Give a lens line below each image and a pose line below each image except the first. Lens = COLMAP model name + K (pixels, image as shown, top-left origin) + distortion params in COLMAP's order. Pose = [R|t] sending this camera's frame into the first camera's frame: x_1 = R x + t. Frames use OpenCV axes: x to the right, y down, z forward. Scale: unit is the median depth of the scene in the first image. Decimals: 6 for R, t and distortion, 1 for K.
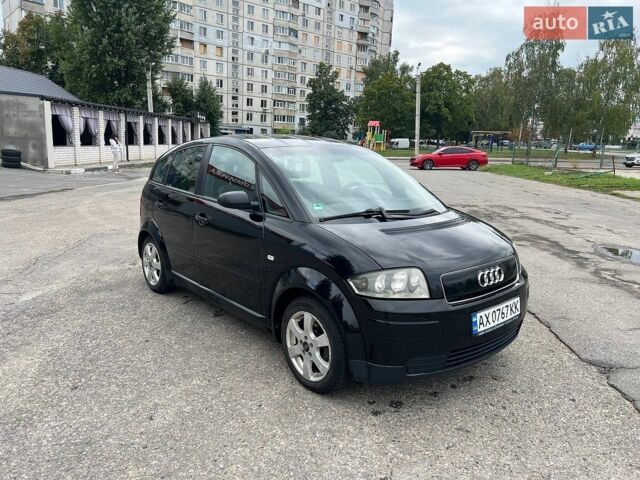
lens RADIAL K [[478.8, 0, 319.5], [0, 478.8, 238.3], [0, 0, 1]] dist [0.051906, -0.054393]
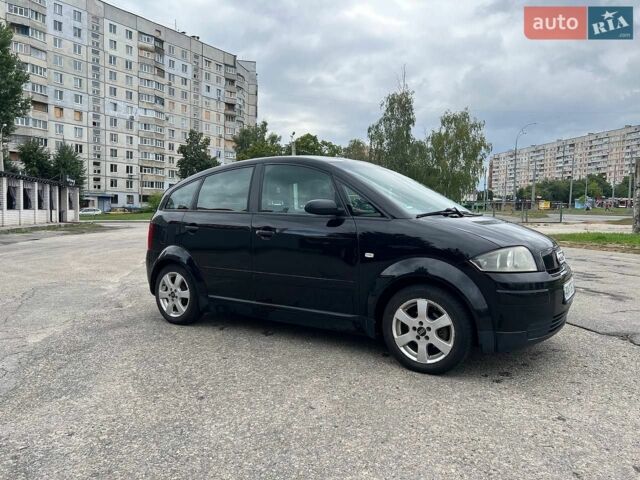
lens RADIAL K [[478.6, 0, 323.1], [0, 478.6, 245.5], [0, 0, 1]] dist [0.052288, -0.054376]
pose [[0.960547, -0.040515, 0.275149, -0.028839], [0.073662, 0.991062, -0.111222, 0.007573], [-0.268184, 0.127102, 0.954946, 0.000387]]
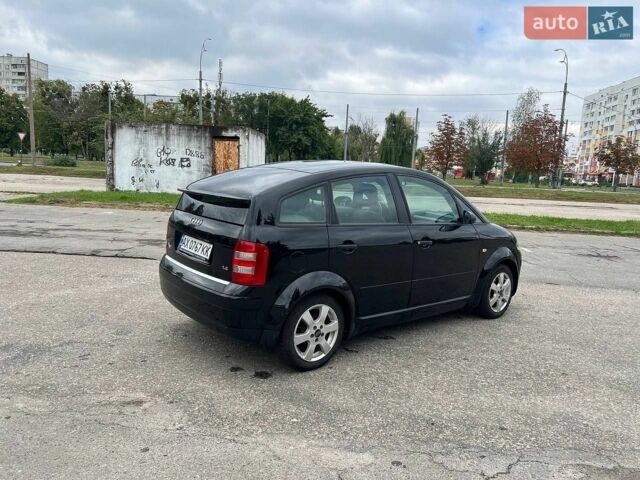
lens RADIAL K [[478.6, 0, 323.1], [0, 478.6, 245.5], [0, 0, 1]] dist [0.052288, -0.054376]
pose [[0.013842, -0.175009, 0.984470, -0.093858], [0.146048, 0.974359, 0.171158, -0.018097], [-0.989181, 0.141410, 0.039047, 0.084232]]
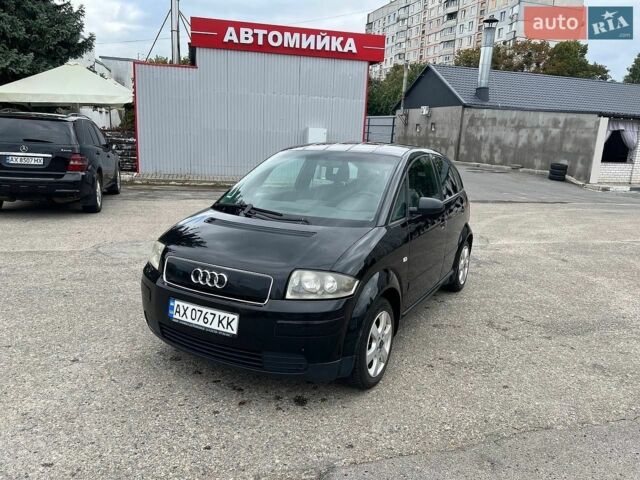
lens RADIAL K [[479.1, 0, 320.4], [0, 479.1, 237.4], [0, 0, 1]] dist [0.055865, -0.067408]
pose [[0.348286, 0.183789, -0.919194, 0.071140], [-0.219185, 0.969375, 0.110773, -0.008664], [0.911403, 0.162893, 0.377904, 0.043750]]
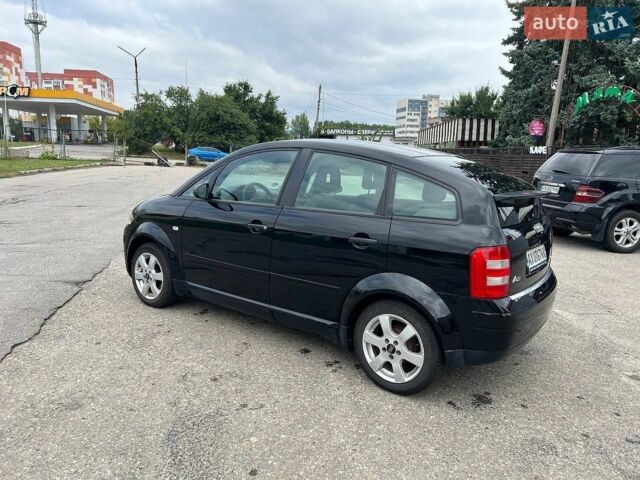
lens RADIAL K [[480.0, 0, 325.9], [0, 480.0, 237.8], [0, 0, 1]] dist [0.050075, -0.056274]
pose [[-0.970190, -0.023573, -0.241198, 0.012978], [-0.109483, 0.930541, 0.349437, -0.029137], [0.216207, 0.365427, -0.905382, 0.152678]]
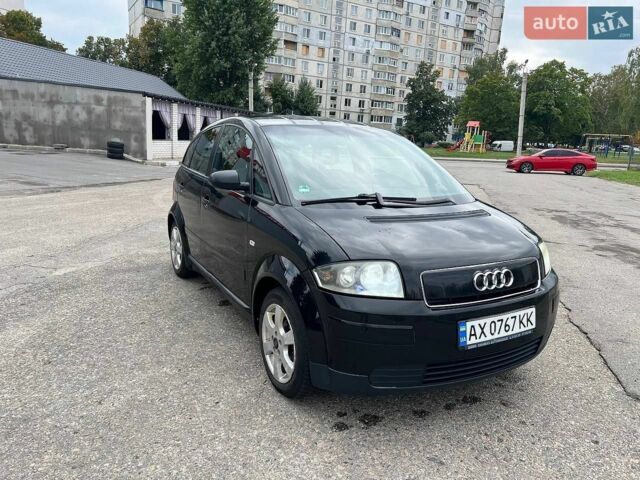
lens RADIAL K [[479.0, 0, 324.8], [0, 479.0, 239.2], [0, 0, 1]] dist [0.047169, -0.049726]
pose [[0.981708, 0.055962, -0.181983, 0.011654], [-0.056038, 0.998417, 0.004727, 0.001240], [0.181959, 0.005558, 0.983290, 0.007379]]
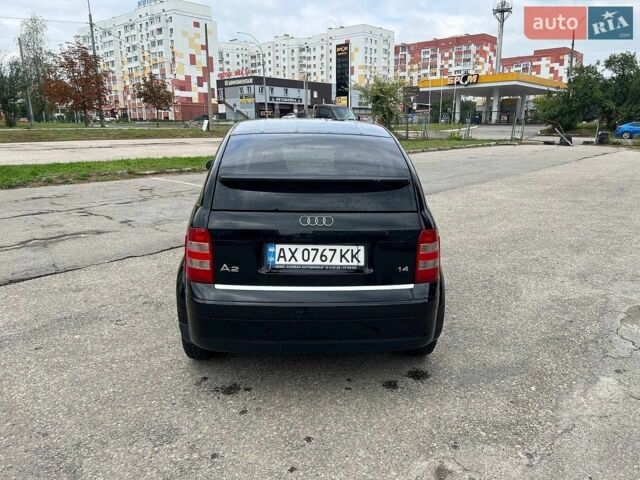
lens RADIAL K [[479.9, 0, 321.6], [0, 479.9, 240.9], [0, 0, 1]] dist [0.050272, -0.052956]
pose [[-0.793580, -0.173108, 0.583322, -0.055036], [0.094702, 0.911854, 0.399441, -0.029490], [-0.601051, 0.372230, -0.707236, 0.138247]]
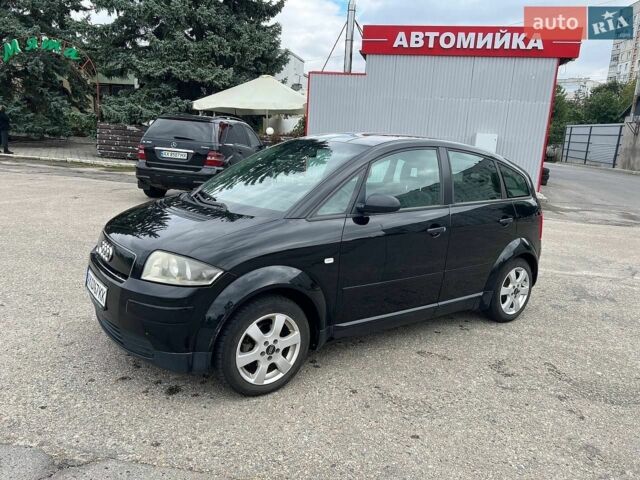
lens RADIAL K [[482.2, 0, 319.8], [0, 482.2, 237.9], [0, 0, 1]] dist [0.016851, -0.001982]
pose [[-0.085305, 0.177256, -0.980461, 0.070673], [-0.255856, 0.947152, 0.193495, -0.014056], [0.962944, 0.267363, -0.035445, 0.078369]]
